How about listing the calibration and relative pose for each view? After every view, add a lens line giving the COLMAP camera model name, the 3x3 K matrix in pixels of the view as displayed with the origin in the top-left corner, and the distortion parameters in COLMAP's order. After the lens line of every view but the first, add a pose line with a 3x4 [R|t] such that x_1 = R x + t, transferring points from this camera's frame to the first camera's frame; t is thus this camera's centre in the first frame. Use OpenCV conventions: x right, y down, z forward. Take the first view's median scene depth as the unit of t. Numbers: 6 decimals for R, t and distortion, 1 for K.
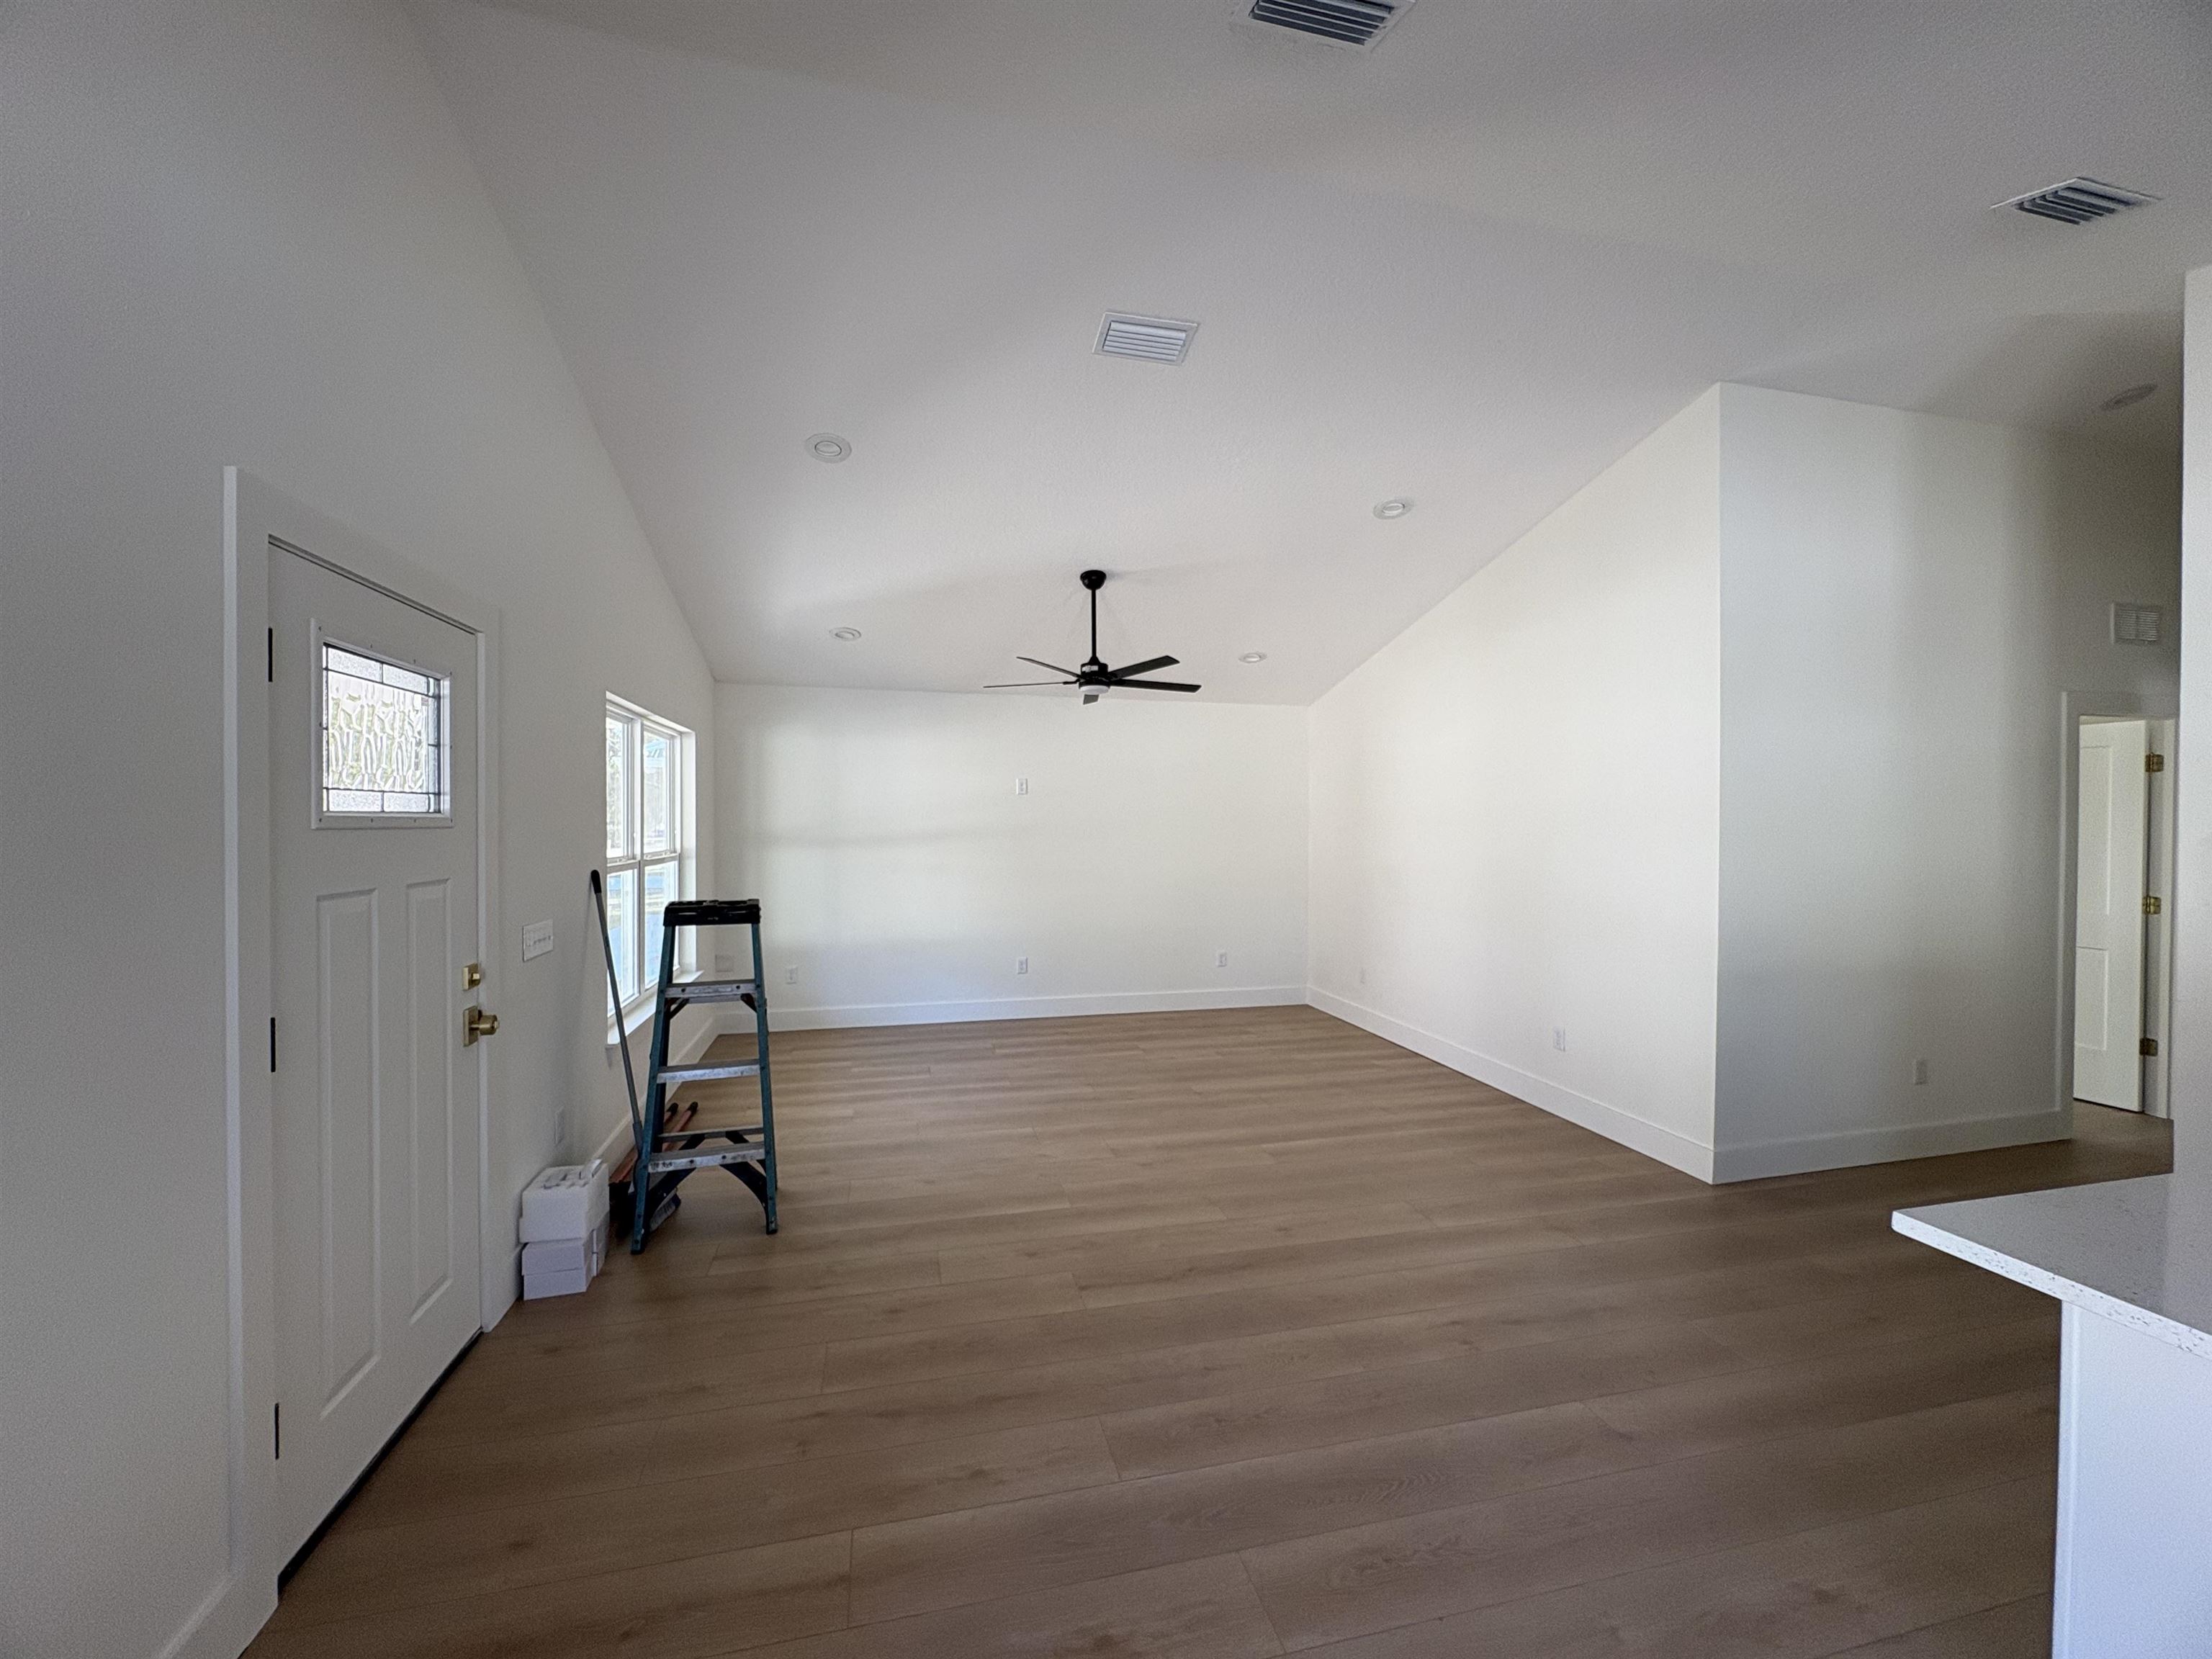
lens RADIAL K [[873.9, 0, 1106.0], [0, 873.9, 829.5], [0, 0, 1]] dist [0.004097, -0.000187]
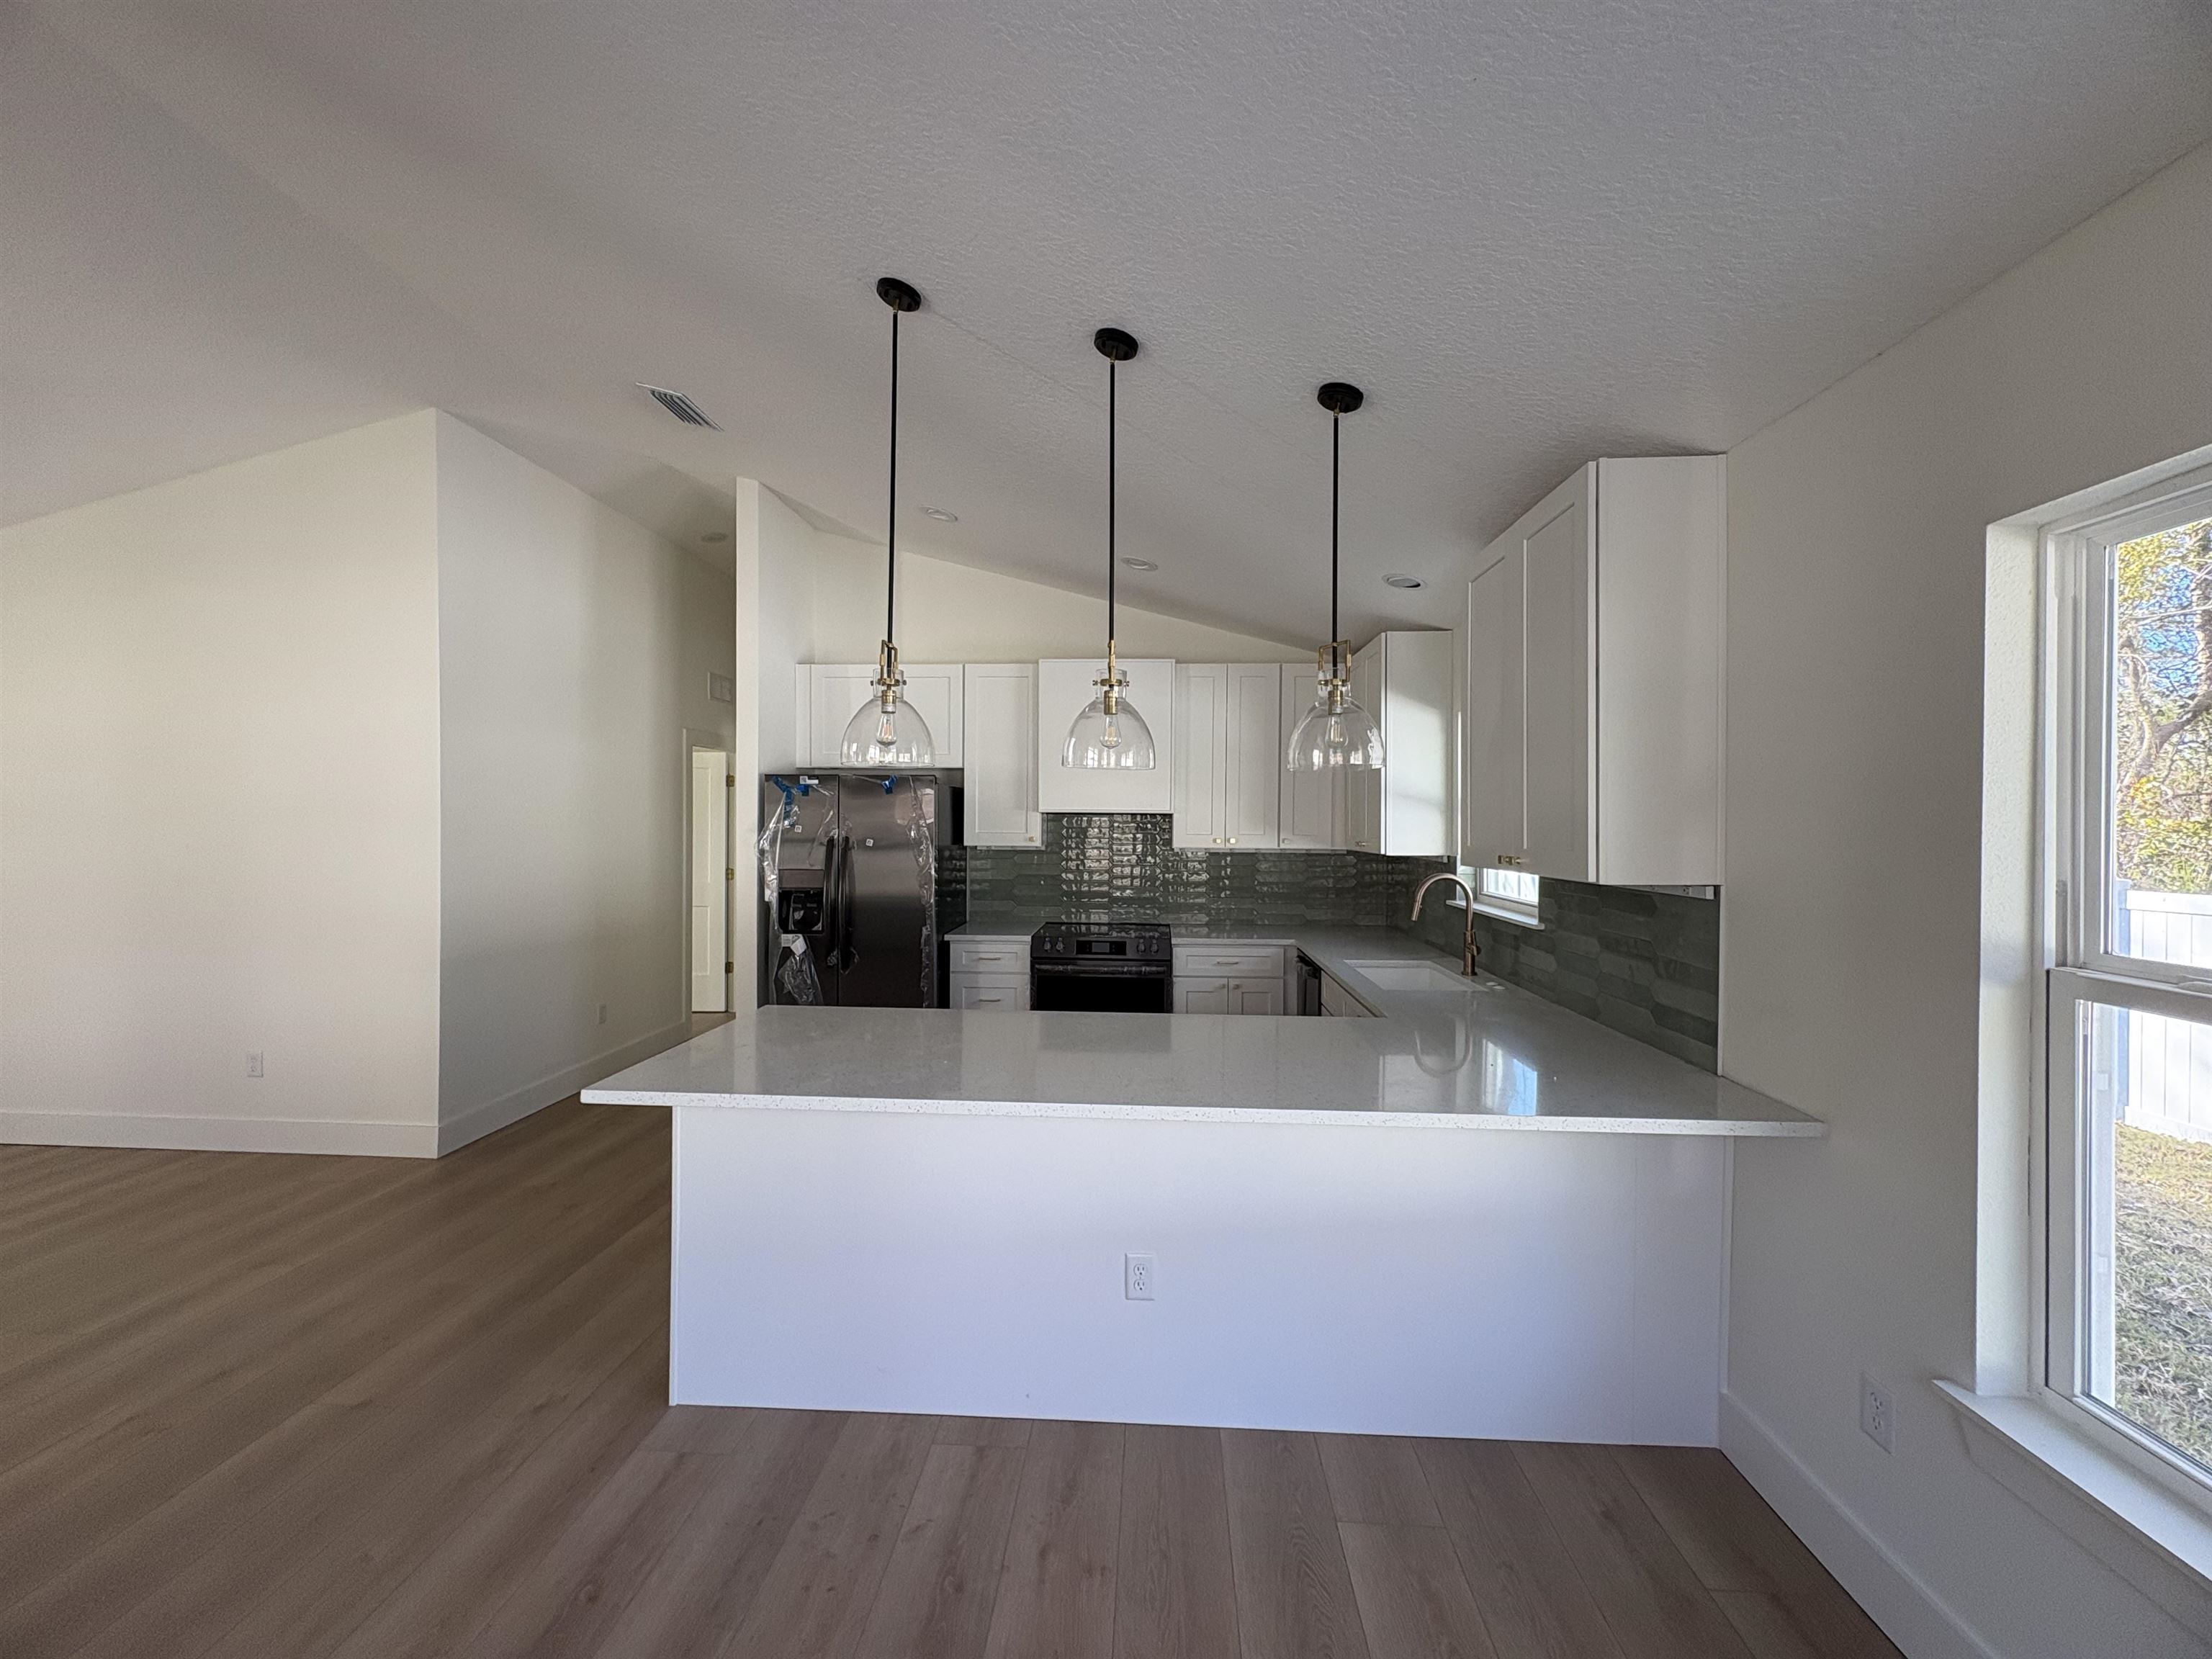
lens RADIAL K [[873.9, 0, 1106.0], [0, 873.9, 829.5], [0, 0, 1]] dist [0.004097, -0.000187]
pose [[0.295594, -0.009244, 0.955269, -0.090894], [0.003894, 0.999957, 0.008472, -0.000475], [-0.955306, 0.001215, 0.295618, -0.101841]]
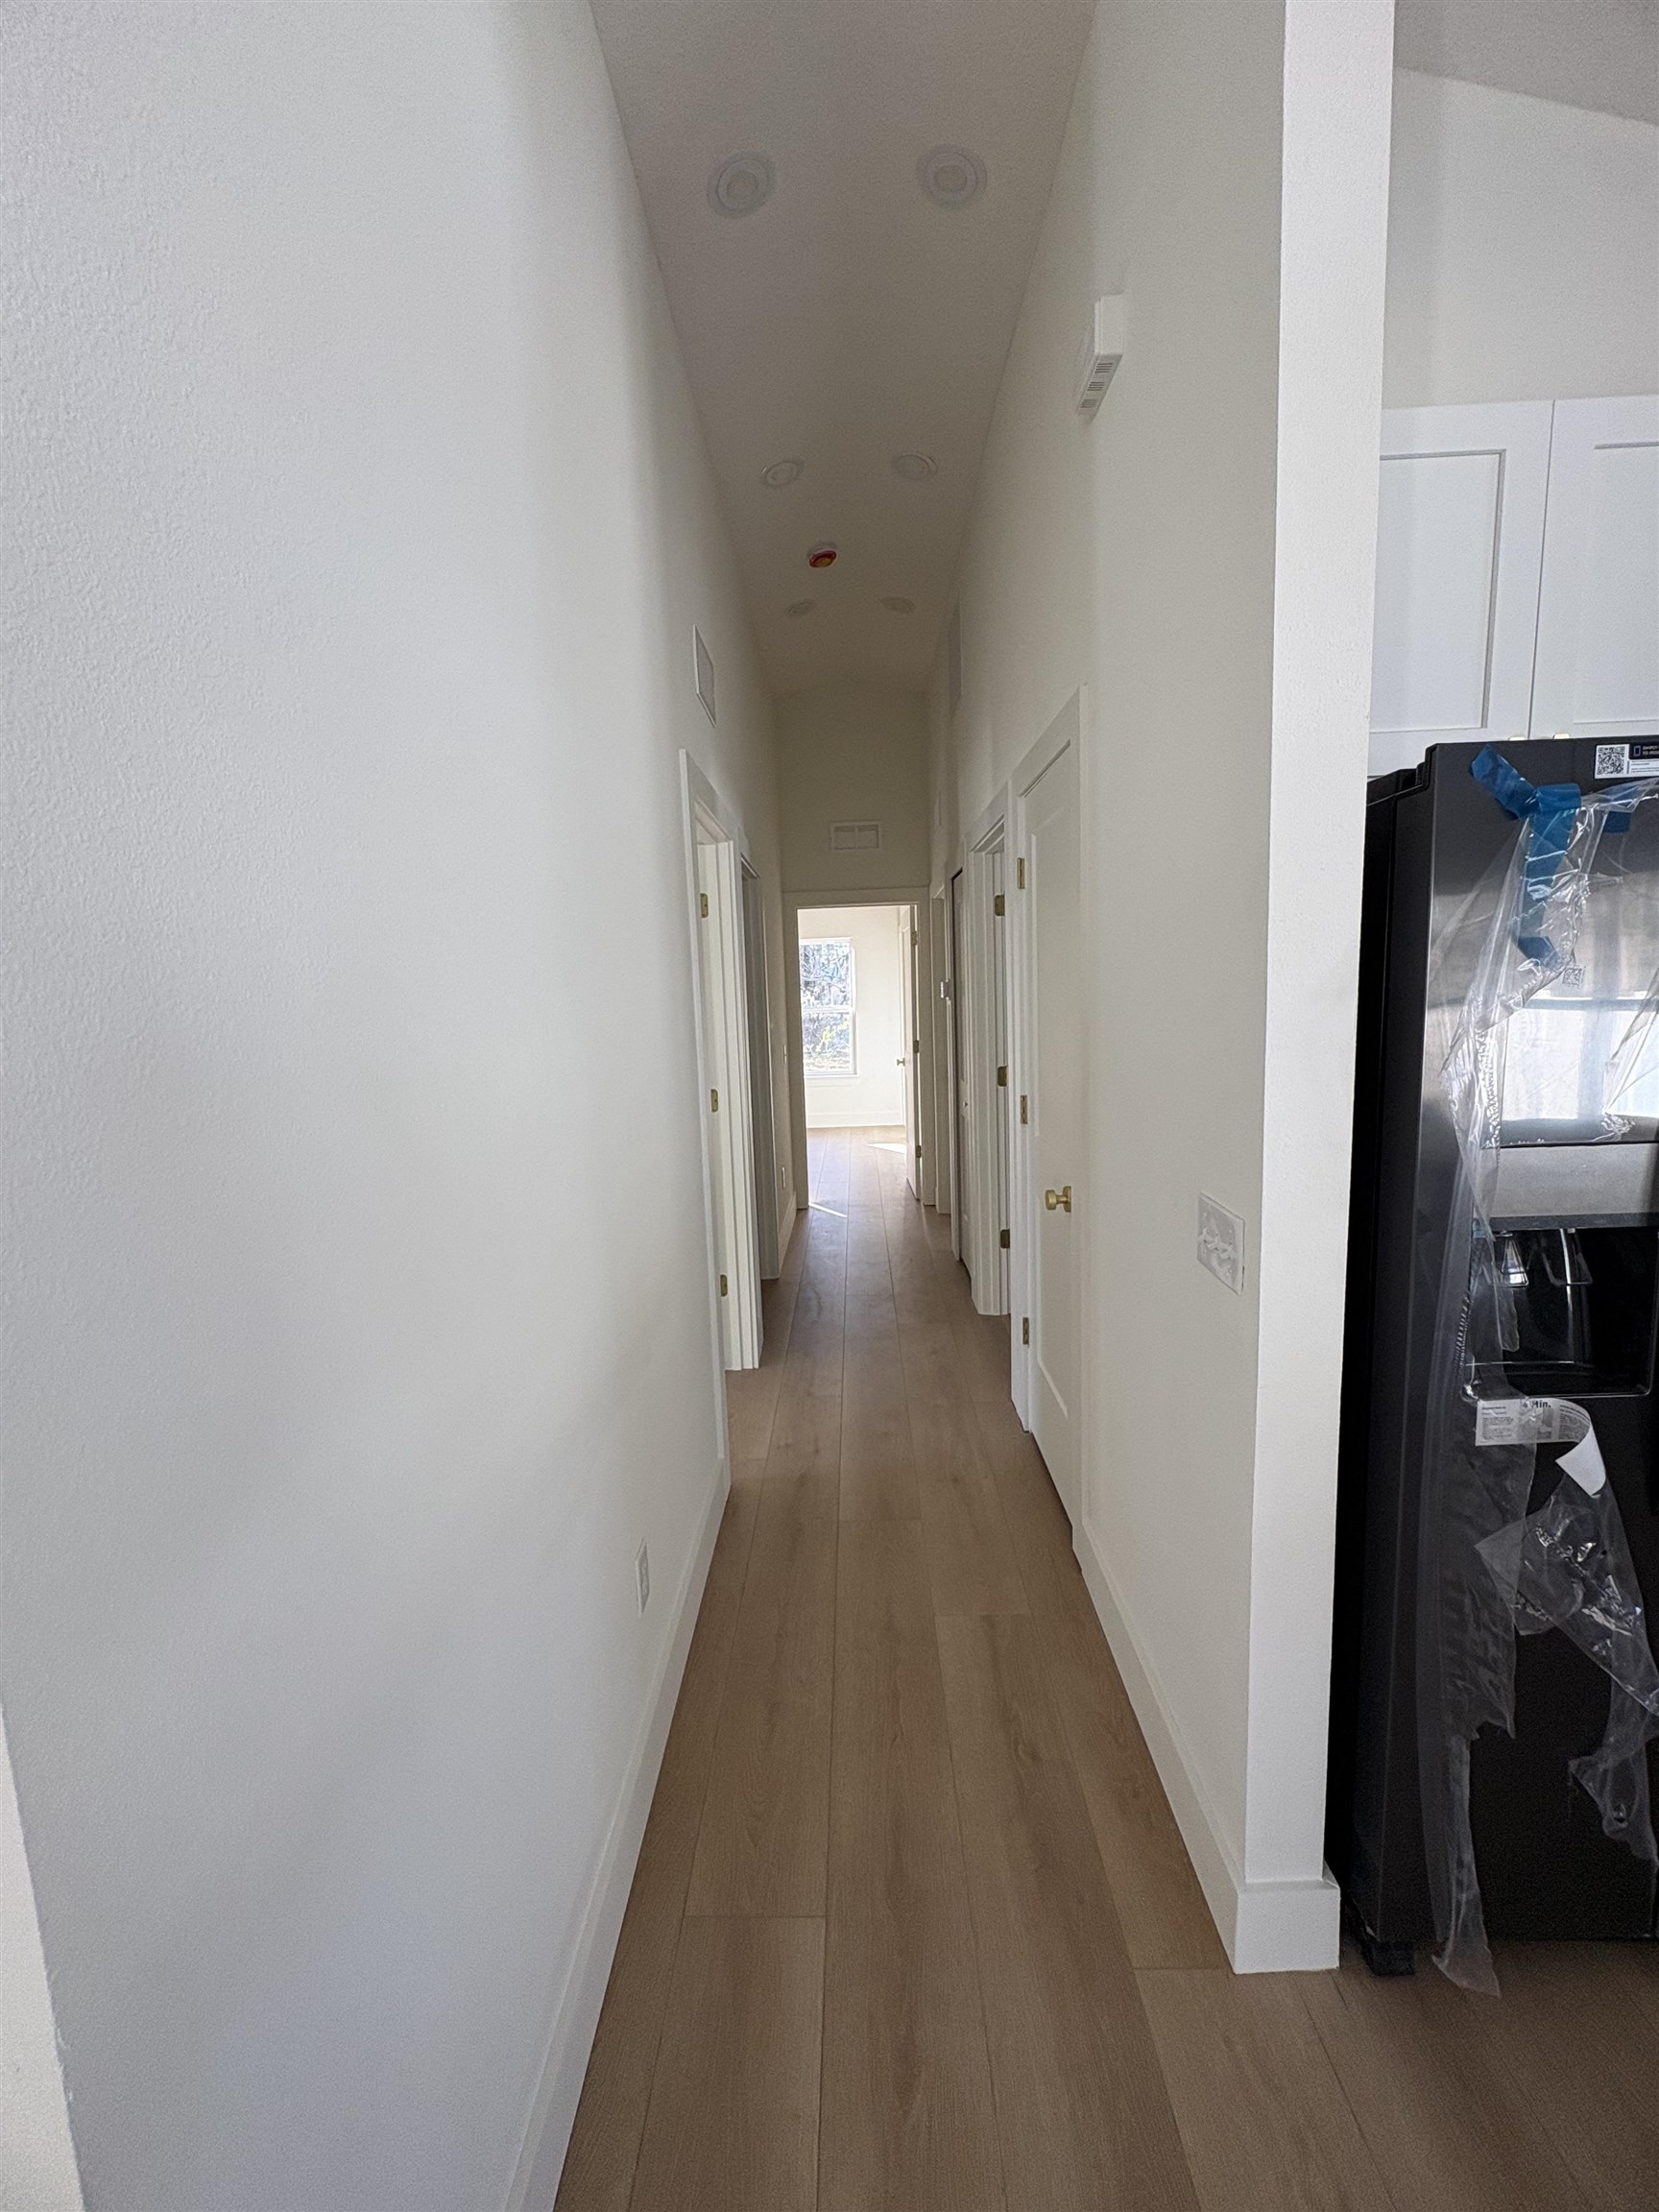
lens RADIAL K [[873.9, 0, 822.8], [0, 873.9, 1104.8], [0, 0, 1]] dist [0.004097, -0.000187]
pose [[0.260768, -0.136198, 0.955746, 0.674532], [0.047109, 0.990614, 0.128314, 0.001643], [-0.964252, 0.011564, 0.264736, 0.937767]]
